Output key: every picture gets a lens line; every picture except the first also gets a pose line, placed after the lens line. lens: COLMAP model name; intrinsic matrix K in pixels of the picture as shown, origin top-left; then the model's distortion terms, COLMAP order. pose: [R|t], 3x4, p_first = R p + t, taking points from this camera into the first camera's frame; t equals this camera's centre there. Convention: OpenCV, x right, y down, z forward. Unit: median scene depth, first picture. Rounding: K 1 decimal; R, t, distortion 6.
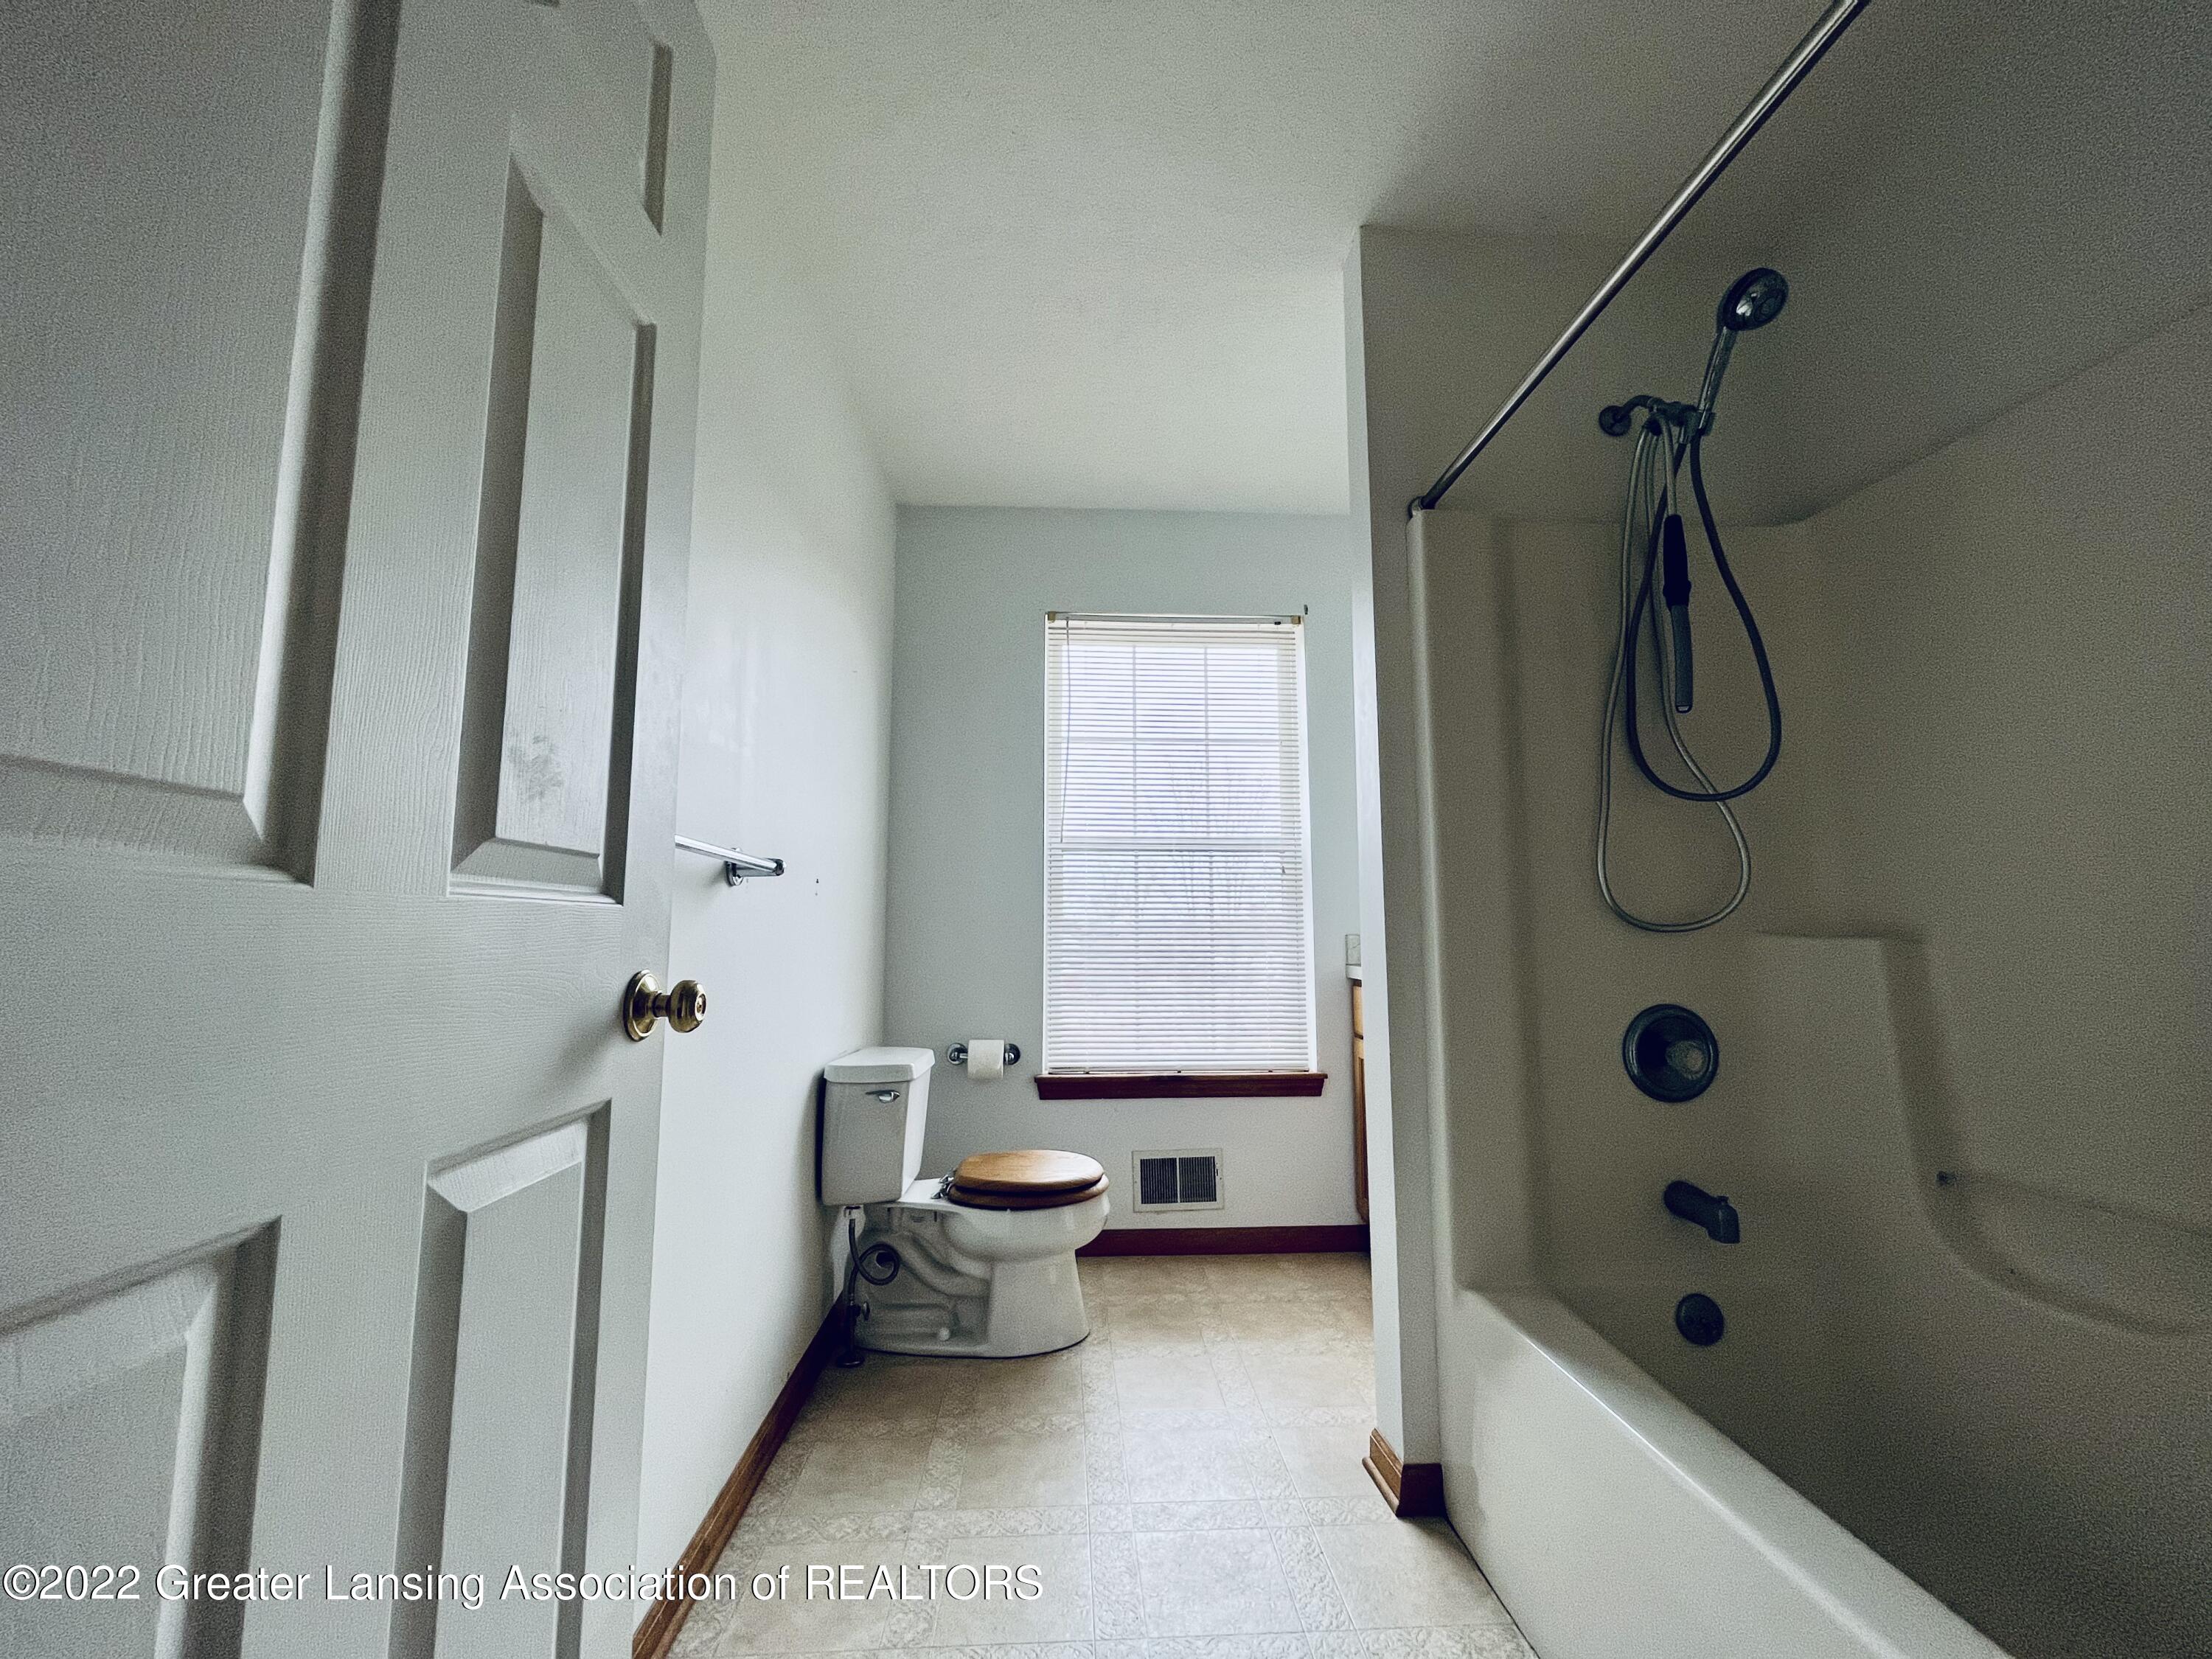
lens RADIAL K [[894.2, 0, 1104.7], [0, 894.2, 839.0], [0, 0, 1]] dist [-0.000212, -0.000210]
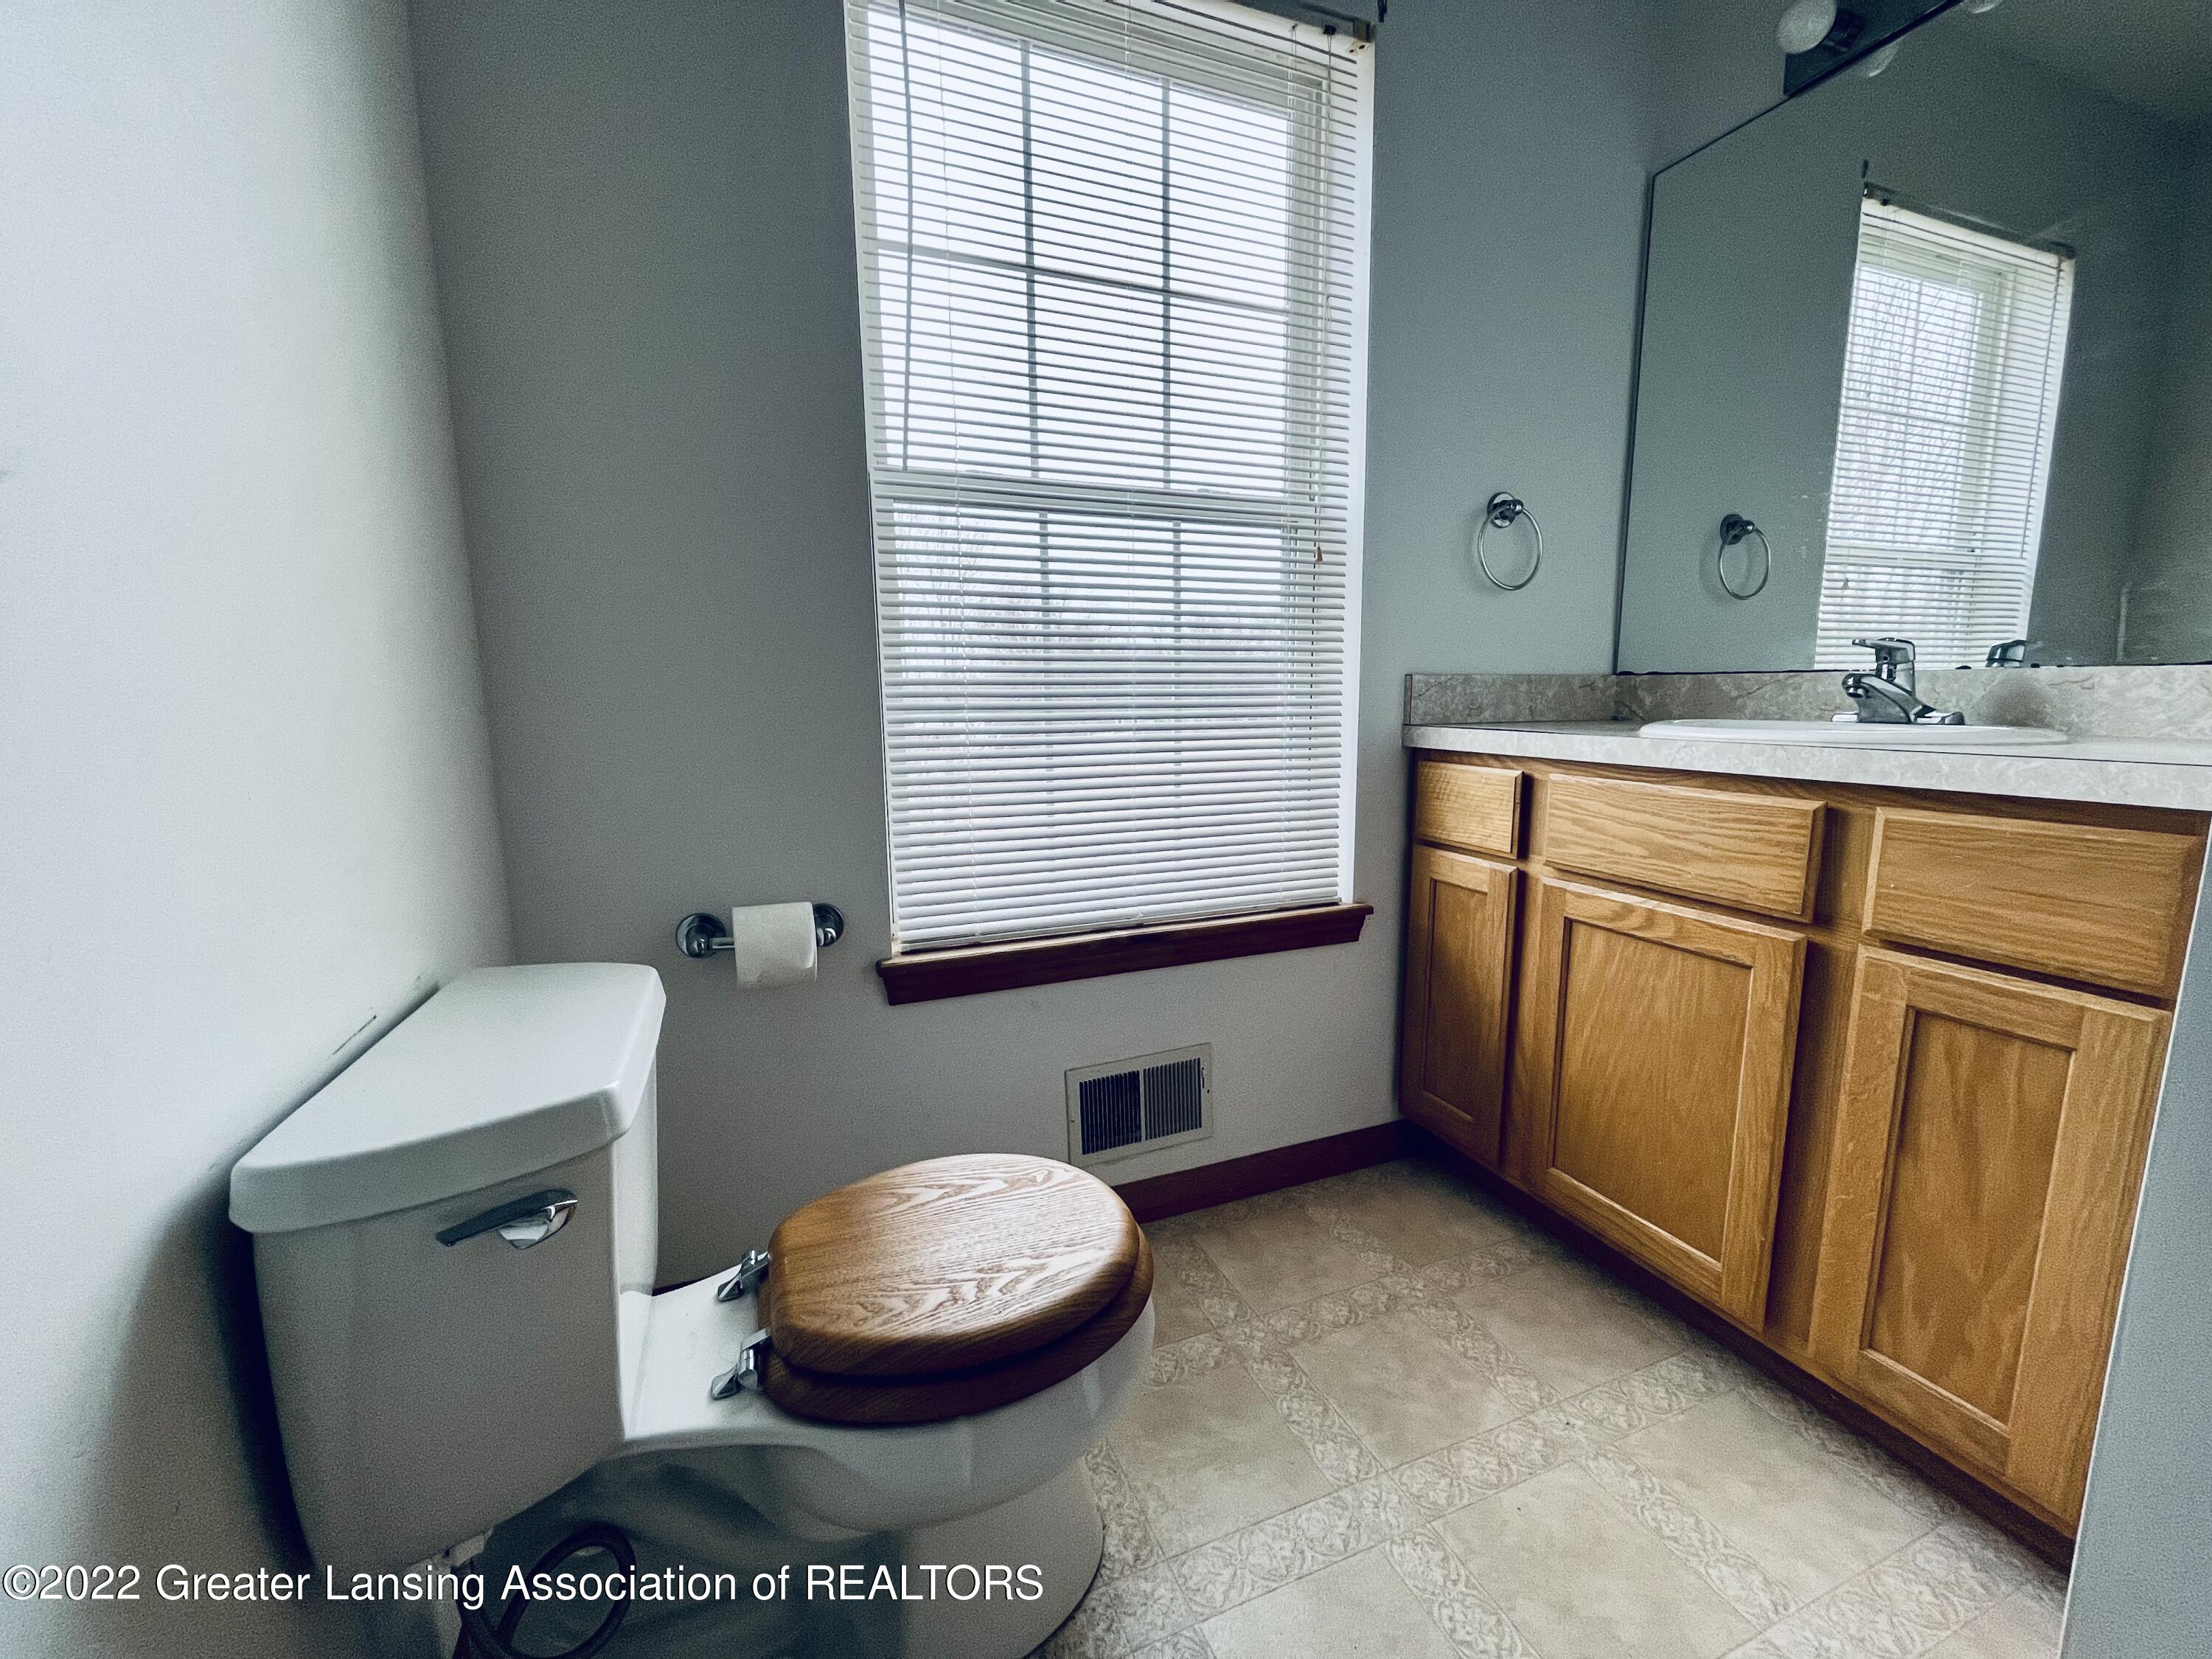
lens RADIAL K [[894.2, 0, 1104.7], [0, 894.2, 839.0], [0, 0, 1]] dist [-0.000212, -0.000210]
pose [[0.944416, -0.061258, 0.322995, -0.115070], [-0.024454, 0.966675, 0.254836, 0.069680], [-0.327842, -0.248570, 0.911445, 0.523865]]
